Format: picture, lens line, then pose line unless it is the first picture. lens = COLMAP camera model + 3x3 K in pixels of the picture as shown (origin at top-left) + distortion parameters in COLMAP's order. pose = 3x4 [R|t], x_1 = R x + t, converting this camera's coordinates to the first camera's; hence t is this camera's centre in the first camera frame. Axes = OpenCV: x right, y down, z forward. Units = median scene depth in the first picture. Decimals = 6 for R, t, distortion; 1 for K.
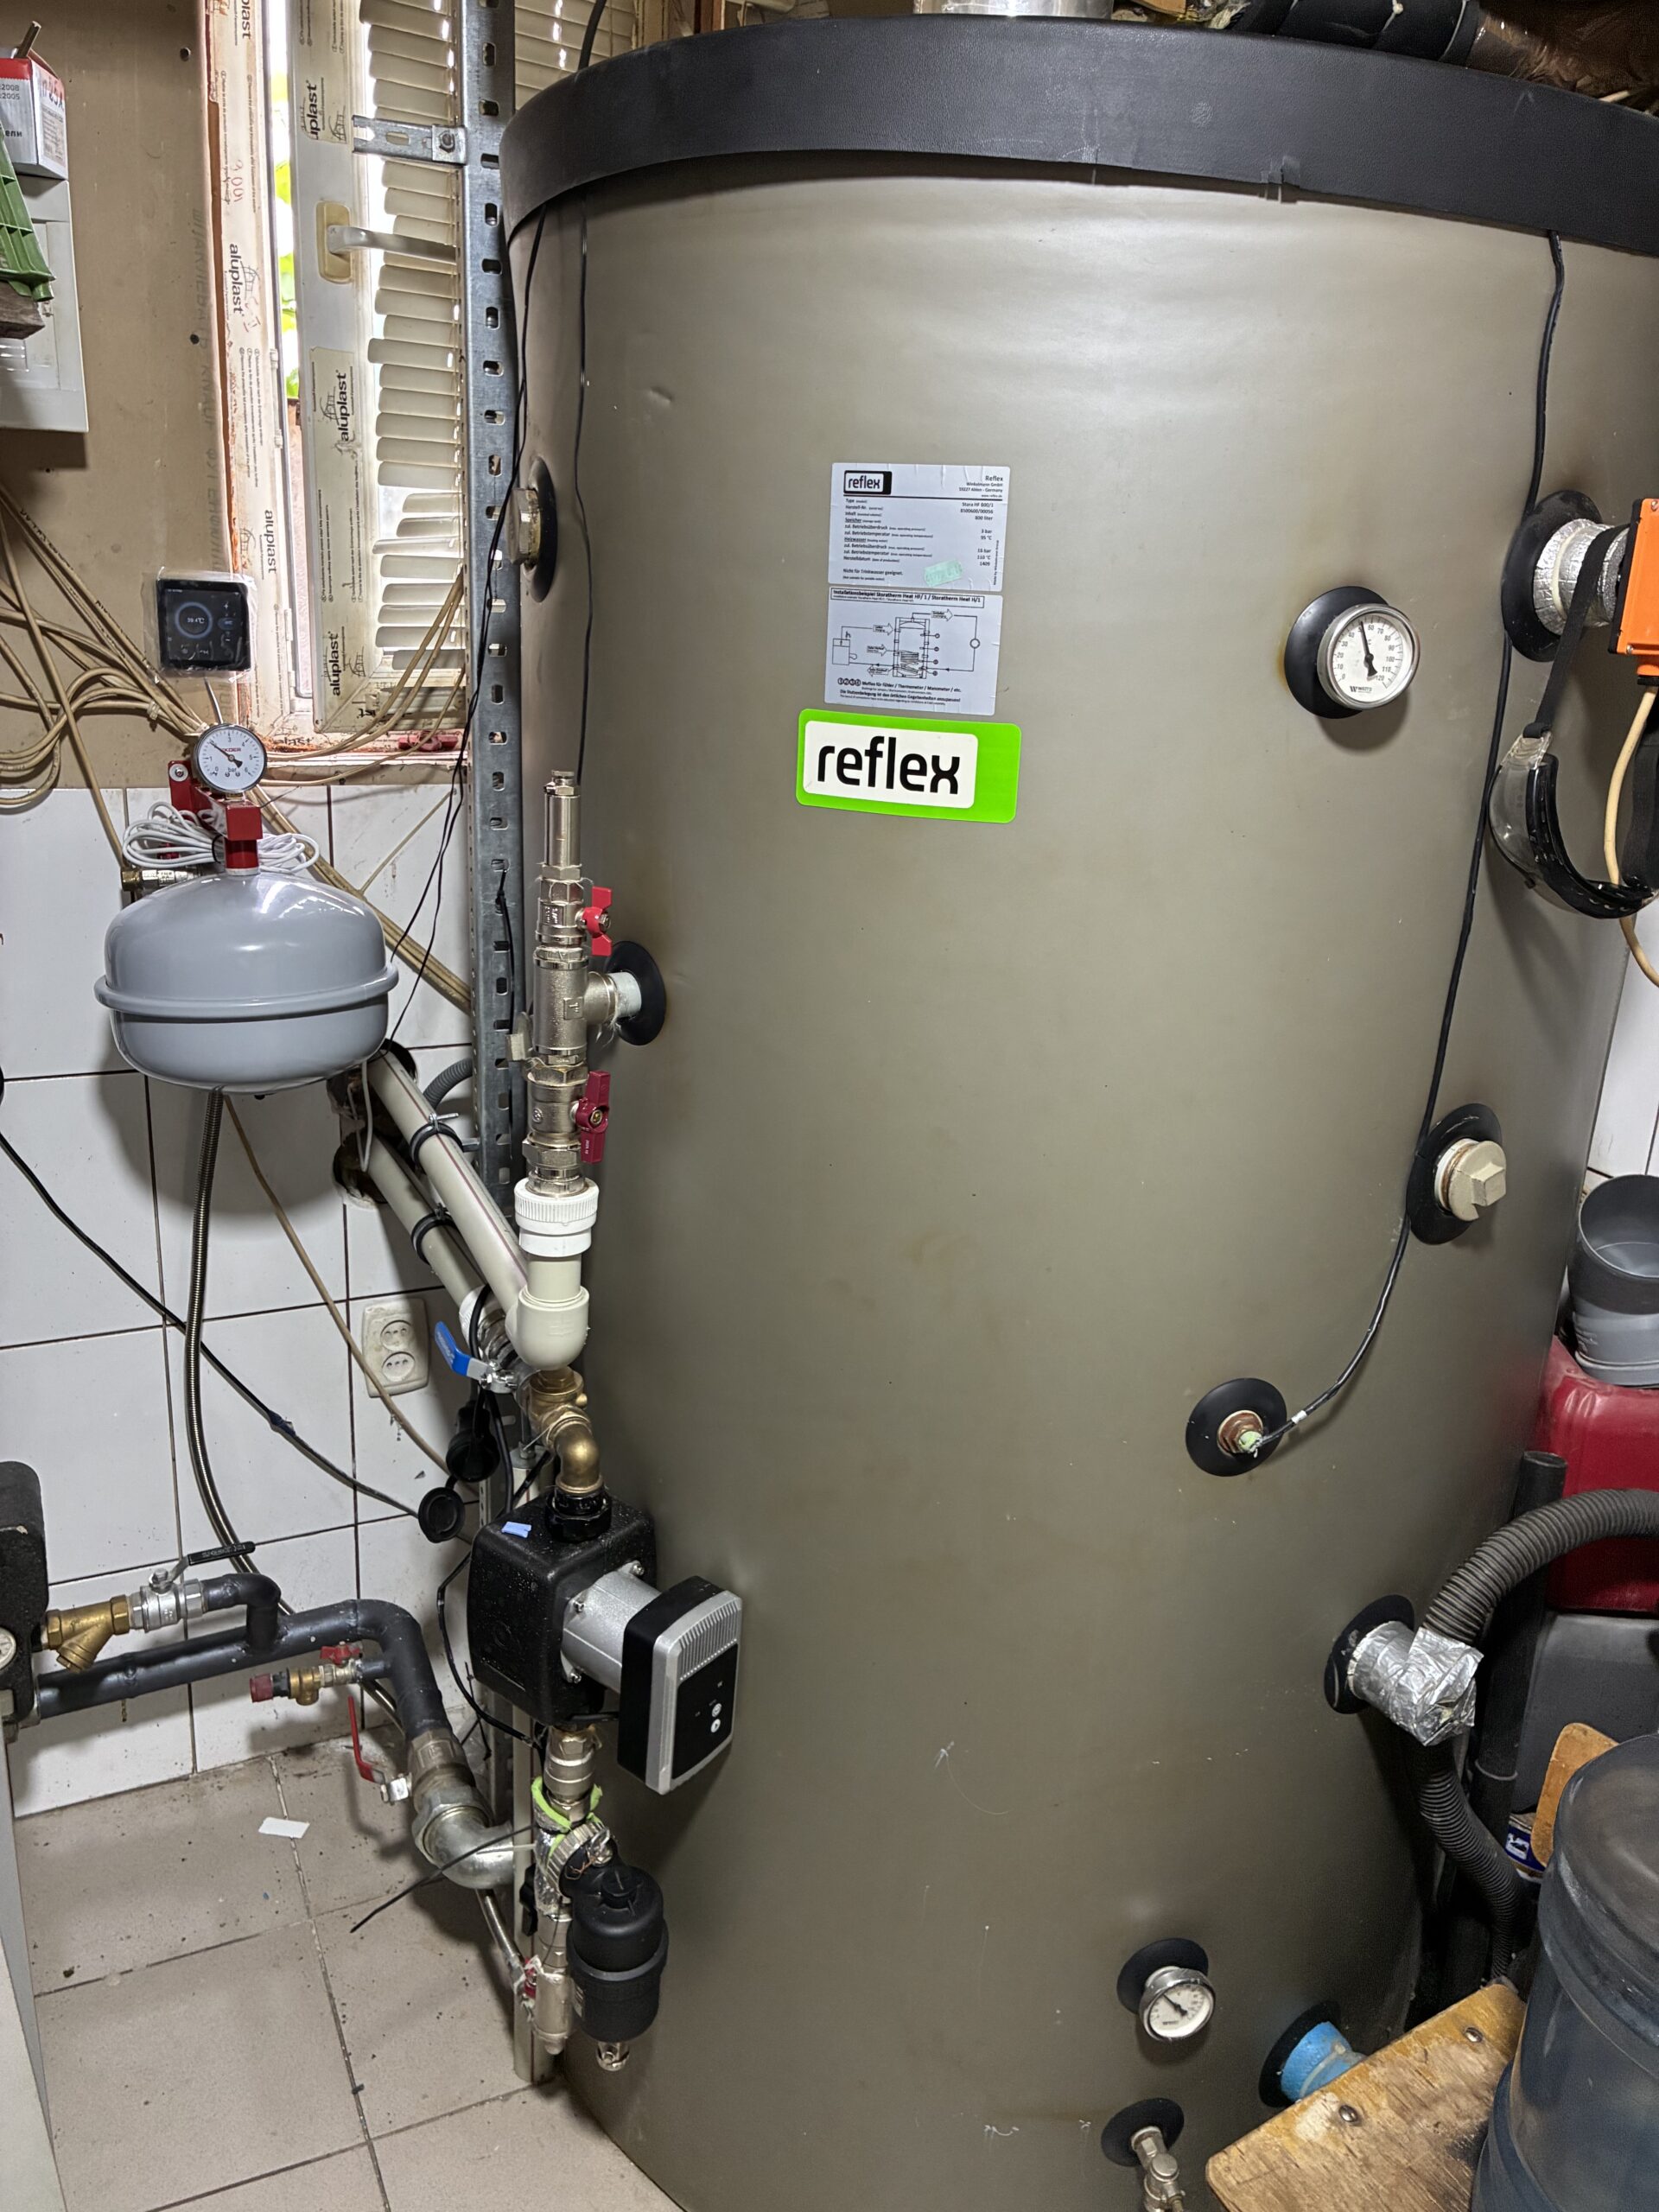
lens RADIAL K [[1678.0, 0, 818.2], [0, 1678.0, 1093.2], [0, 0, 1]] dist [0.040061, -0.054956]
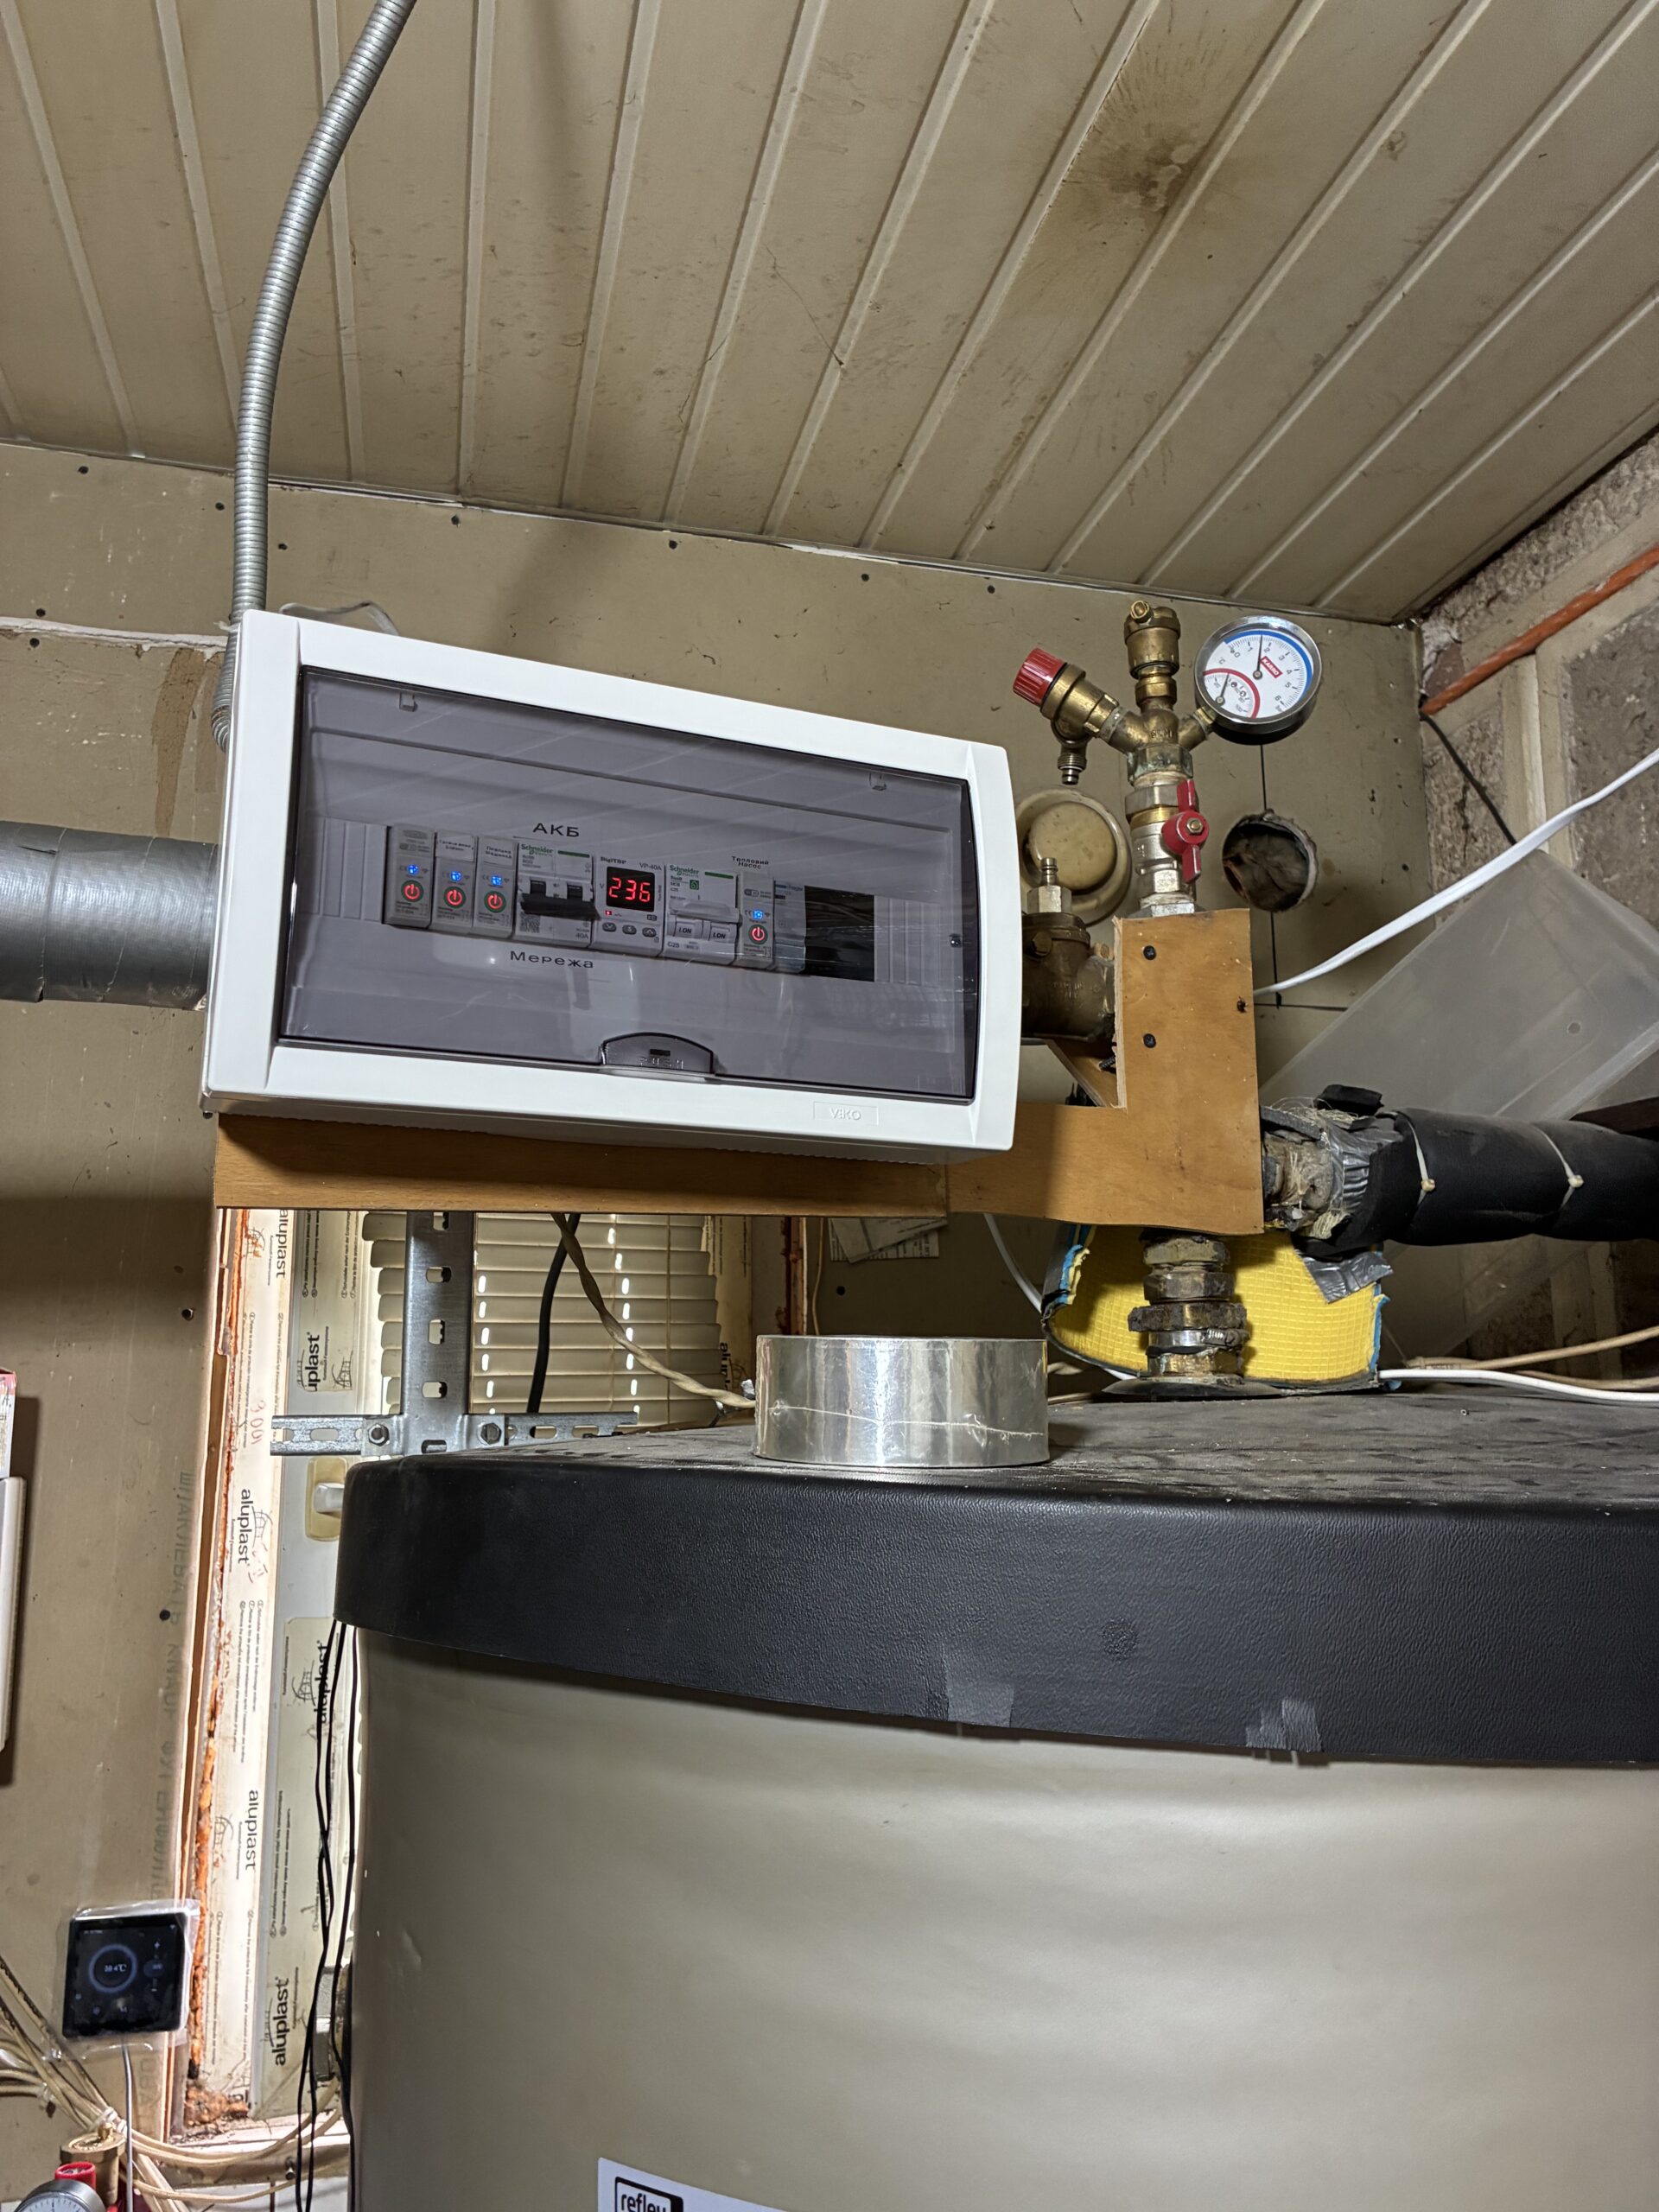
lens RADIAL K [[1678.0, 0, 811.3], [0, 1678.0, 1085.4], [0, 0, 1]] dist [0.040061, -0.054956]
pose [[0.971444, -0.103486, -0.213513, 0.172732], [-0.015067, 0.871150, -0.490785, -0.297590], [0.236792, 0.479987, 0.844714, 0.260880]]
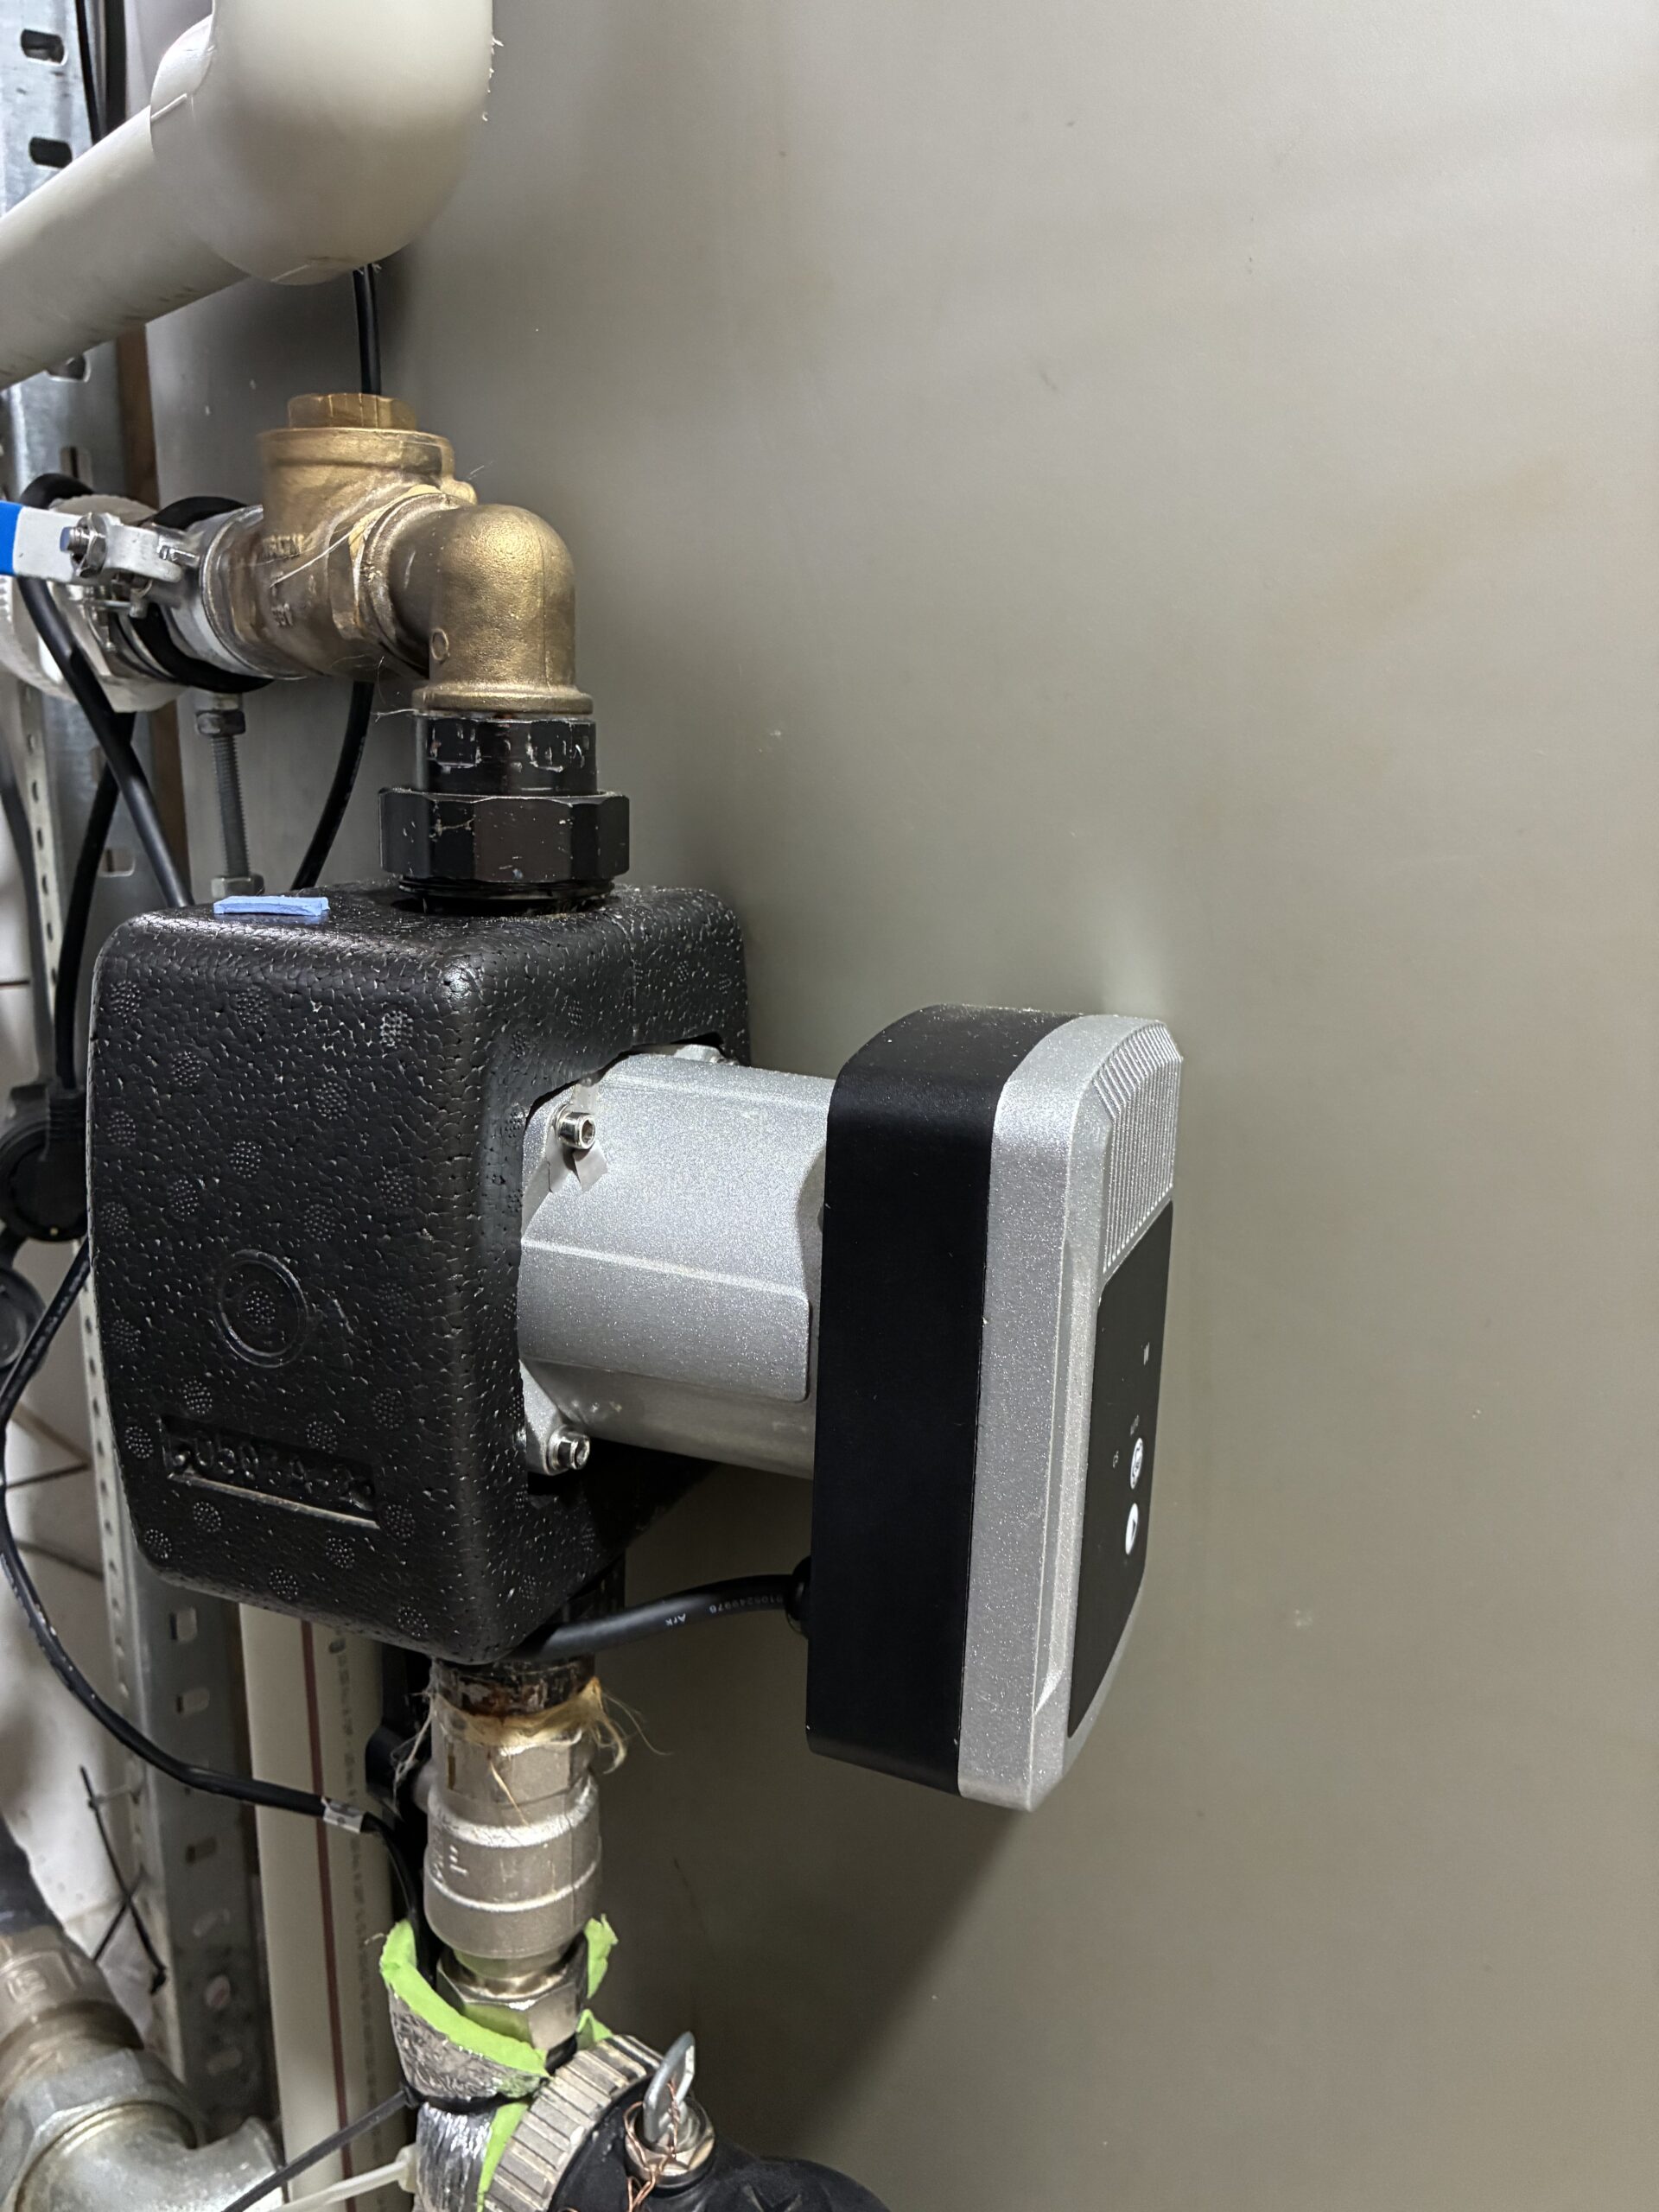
lens RADIAL K [[1678.0, 0, 820.5], [0, 1678.0, 1072.7], [0, 0, 1]] dist [0.040061, -0.054956]
pose [[0.962510, -0.105742, 0.249786, -0.153039], [0.130681, 0.987738, -0.085418, 0.292827], [-0.237691, 0.114858, 0.964526, 0.680197]]
